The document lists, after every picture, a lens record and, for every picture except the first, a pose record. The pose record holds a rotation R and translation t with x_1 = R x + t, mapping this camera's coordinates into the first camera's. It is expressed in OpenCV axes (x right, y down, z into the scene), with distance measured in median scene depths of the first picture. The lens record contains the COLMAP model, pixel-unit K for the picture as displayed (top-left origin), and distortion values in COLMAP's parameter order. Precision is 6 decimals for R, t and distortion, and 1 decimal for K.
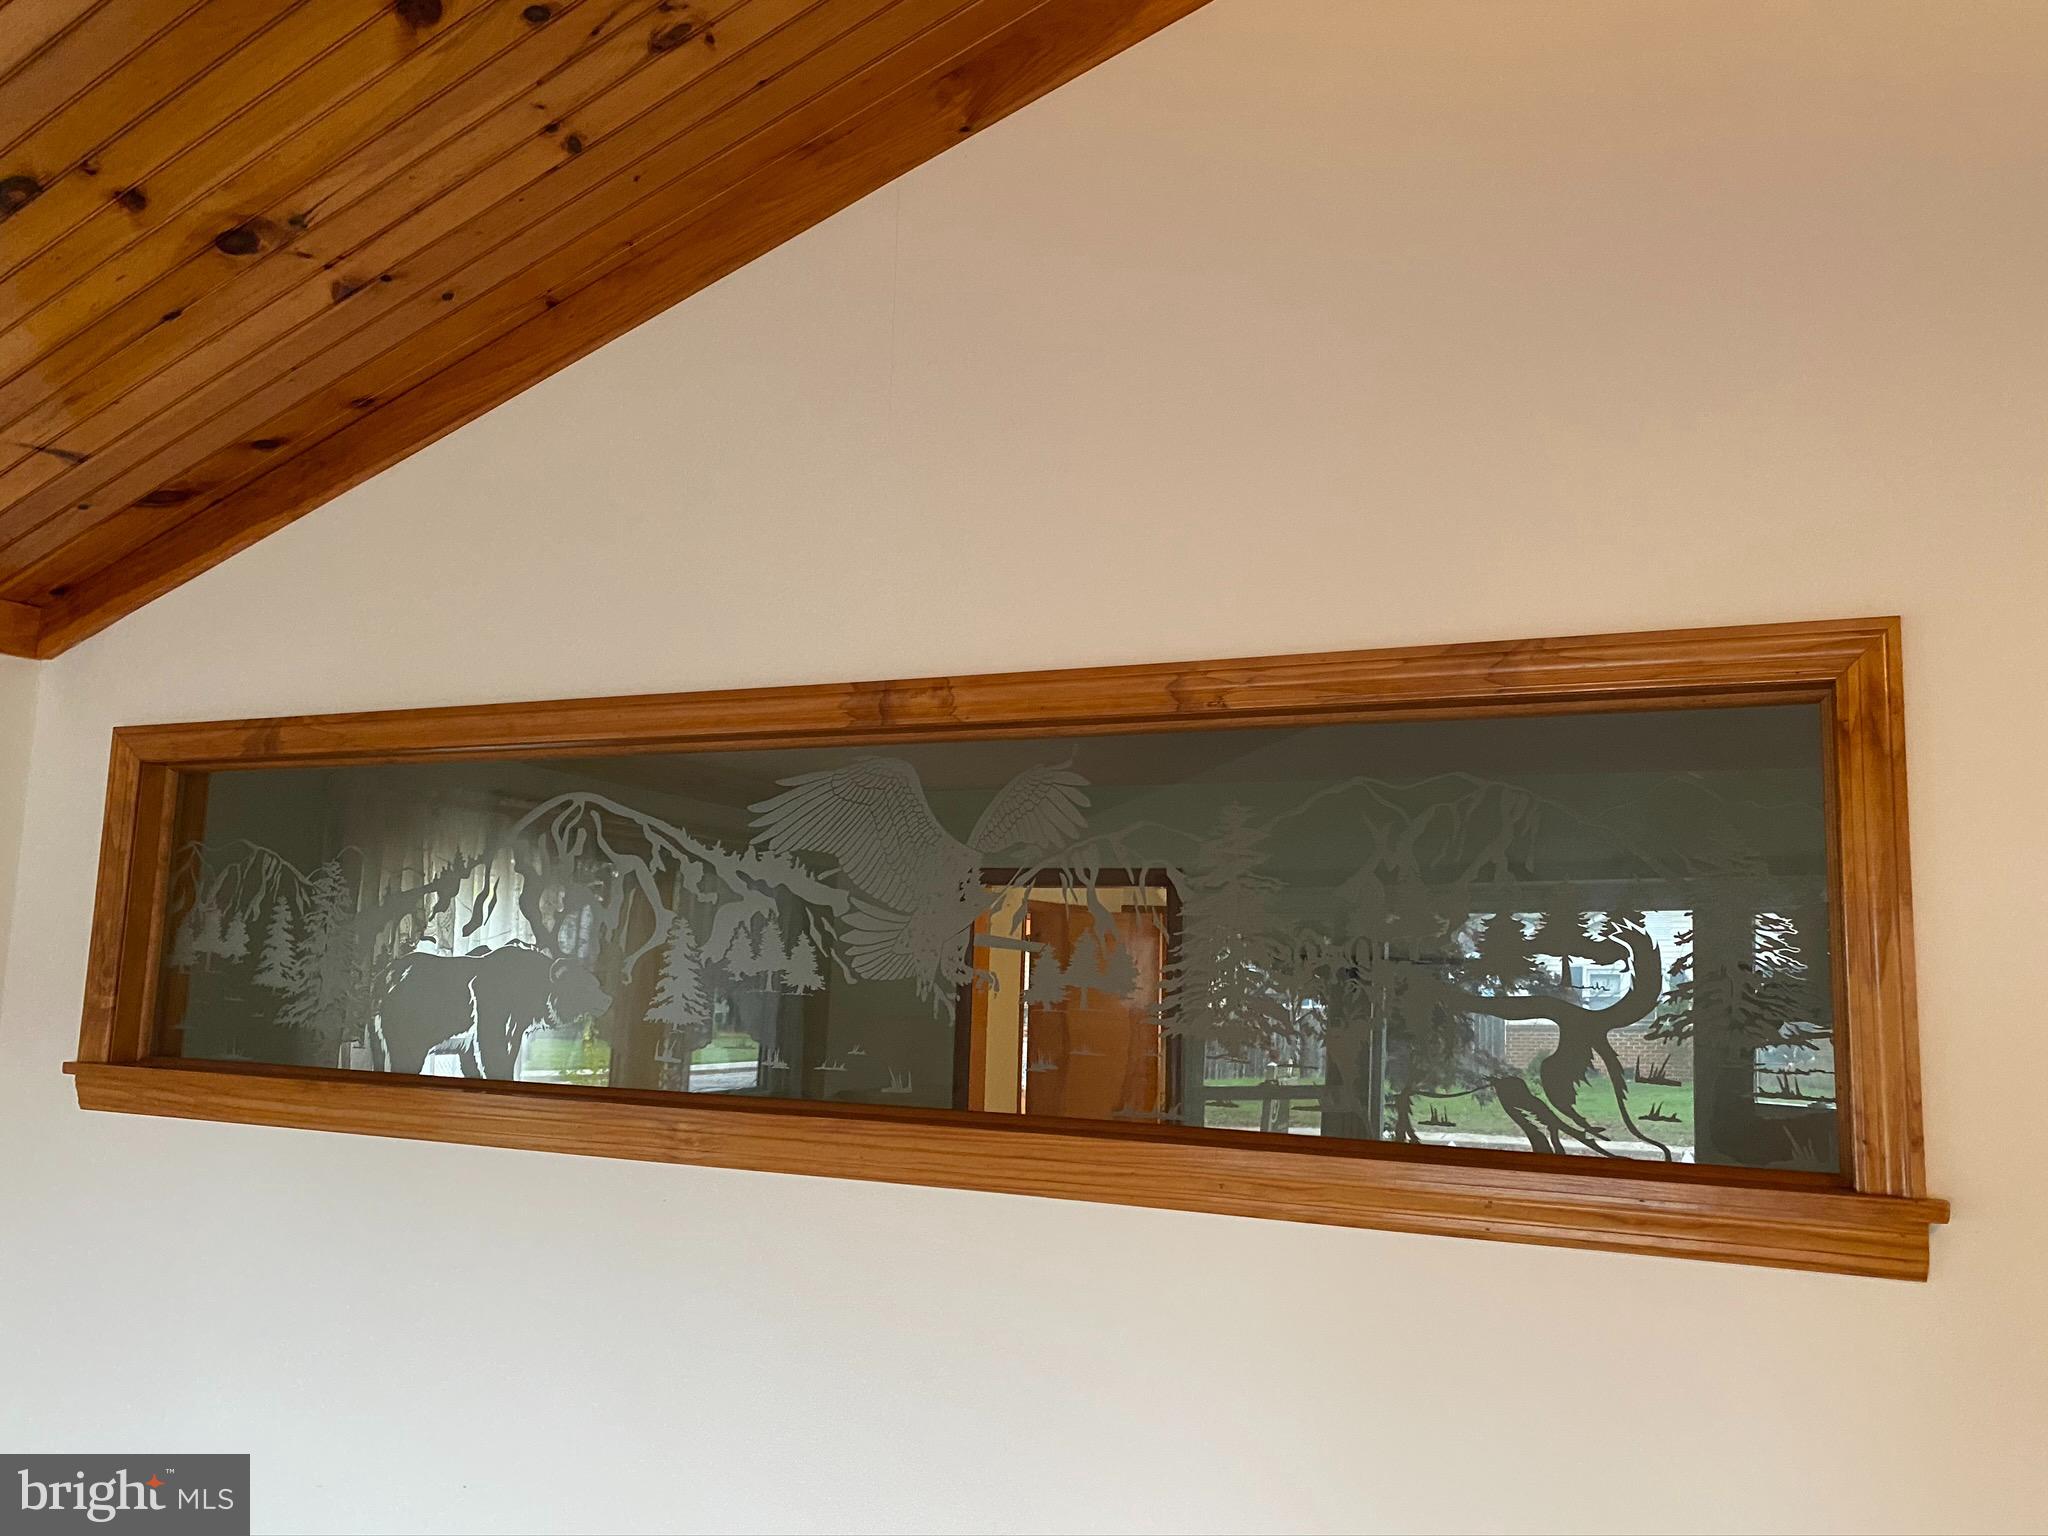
lens RADIAL K [[1835.6, 0, 1024.0], [0, 1835.6, 768.0], [0, 0, 1]] dist [0.080757, 0.001495]
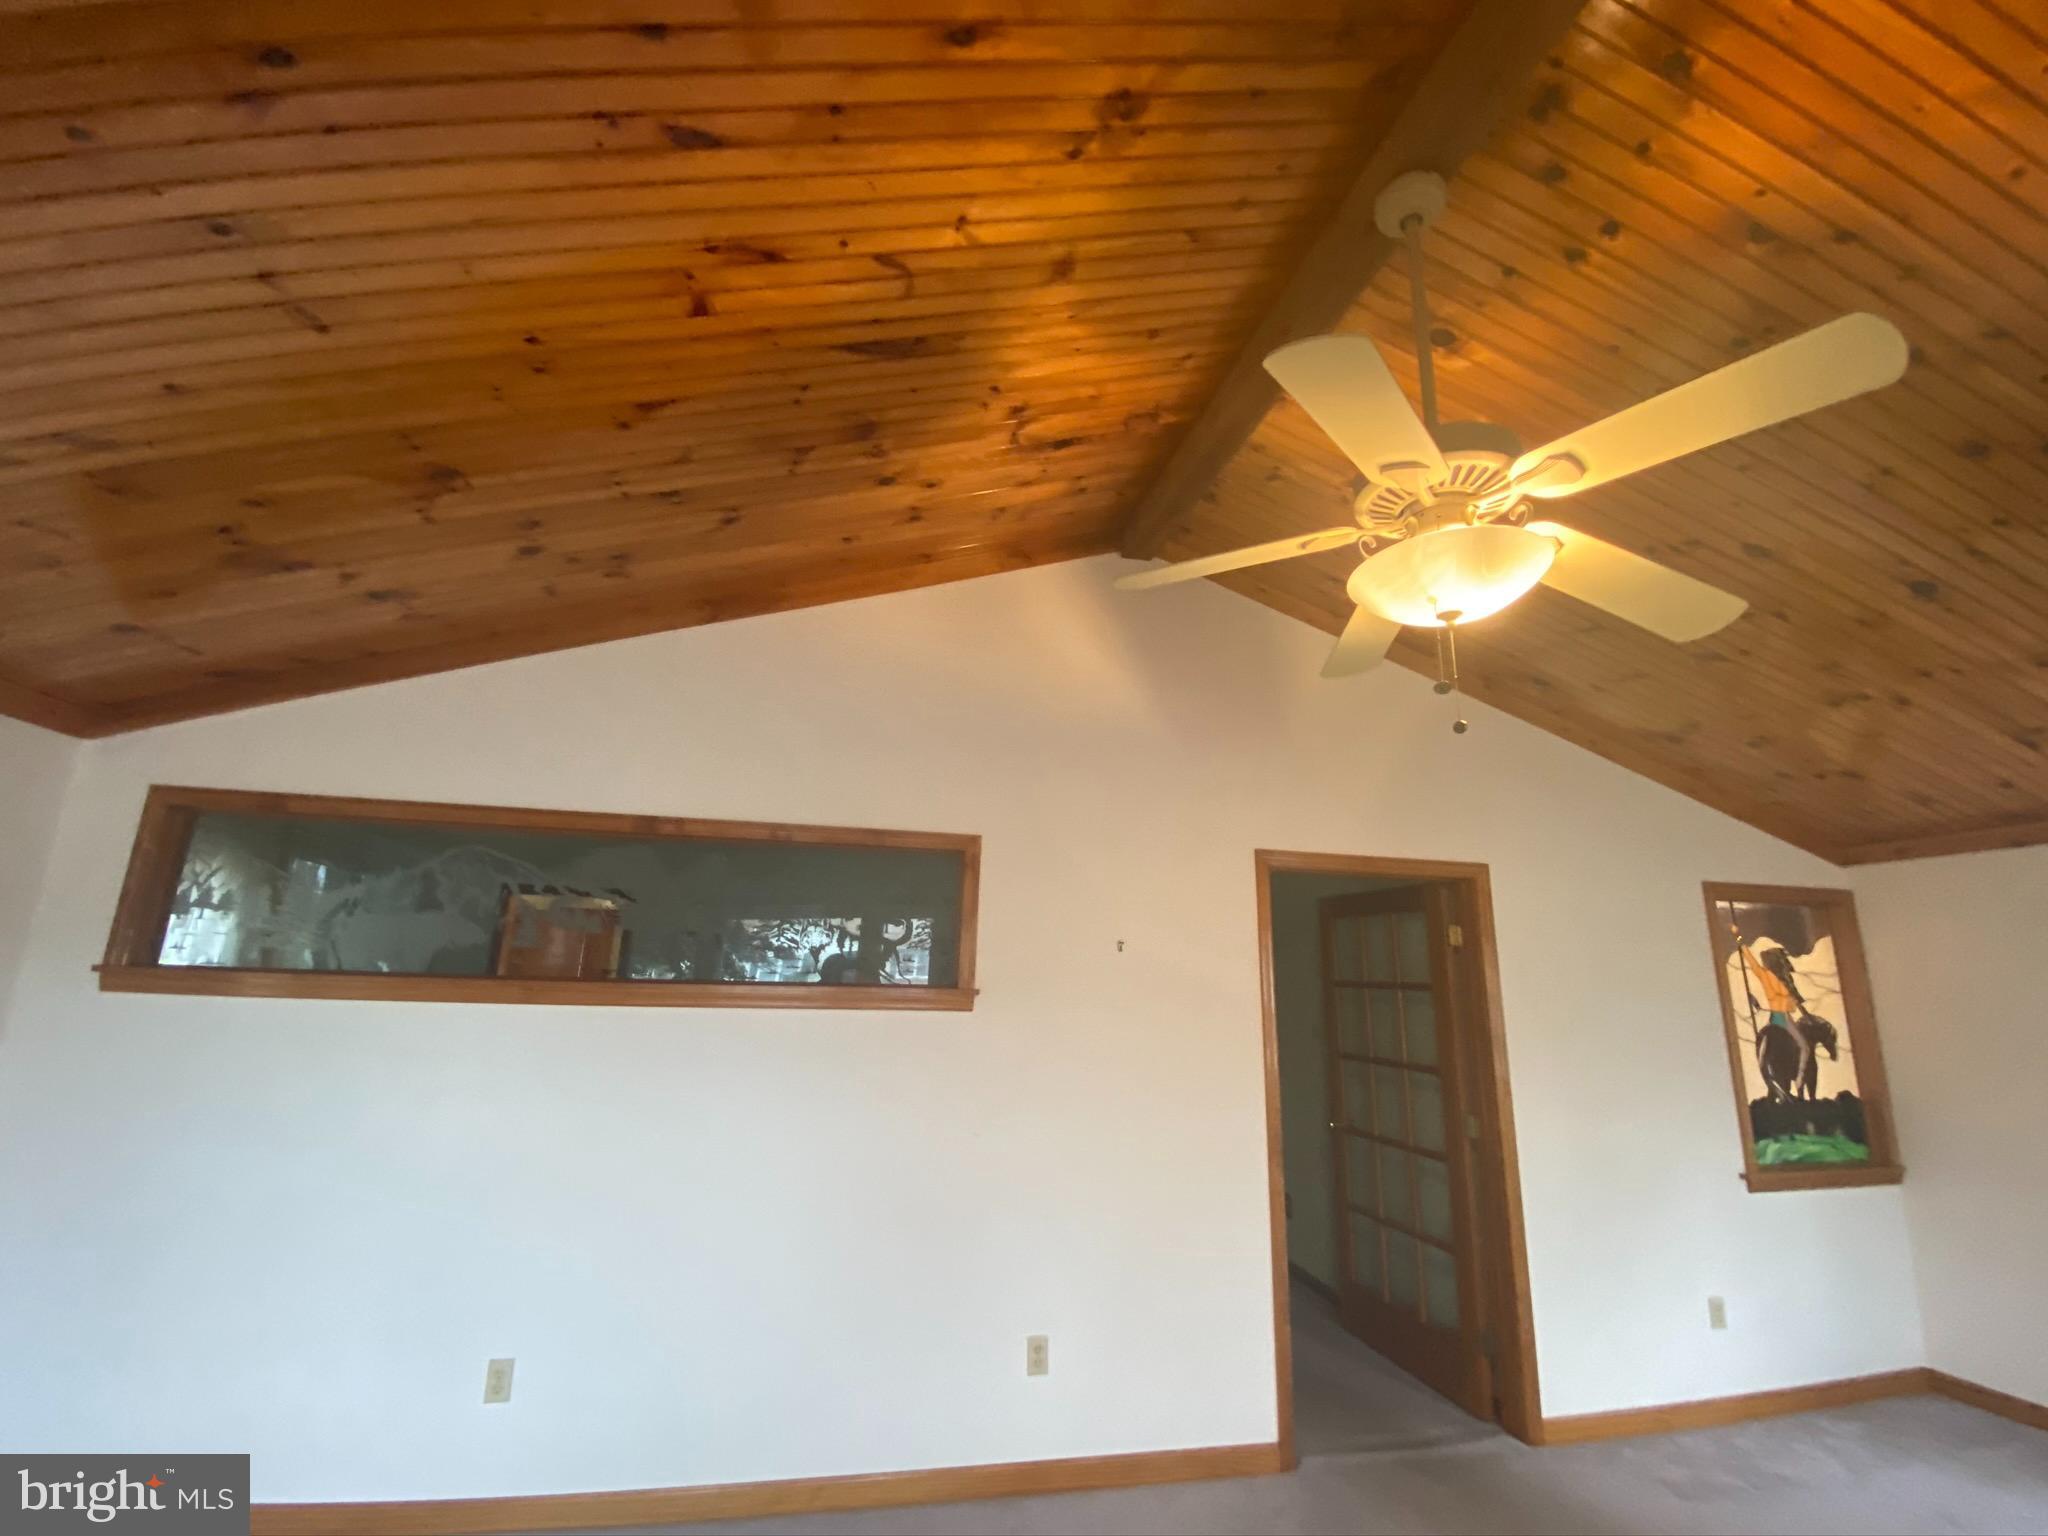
lens RADIAL K [[831.4, 0, 1024.0], [0, 831.4, 768.0], [0, 0, 1]] dist [0.033042, -0.027701]
pose [[0.732829, 0.123003, 0.669202, -0.509087], [-0.102099, 0.992267, -0.070579, -0.088269], [-0.672709, -0.016603, 0.739721, -0.260011]]
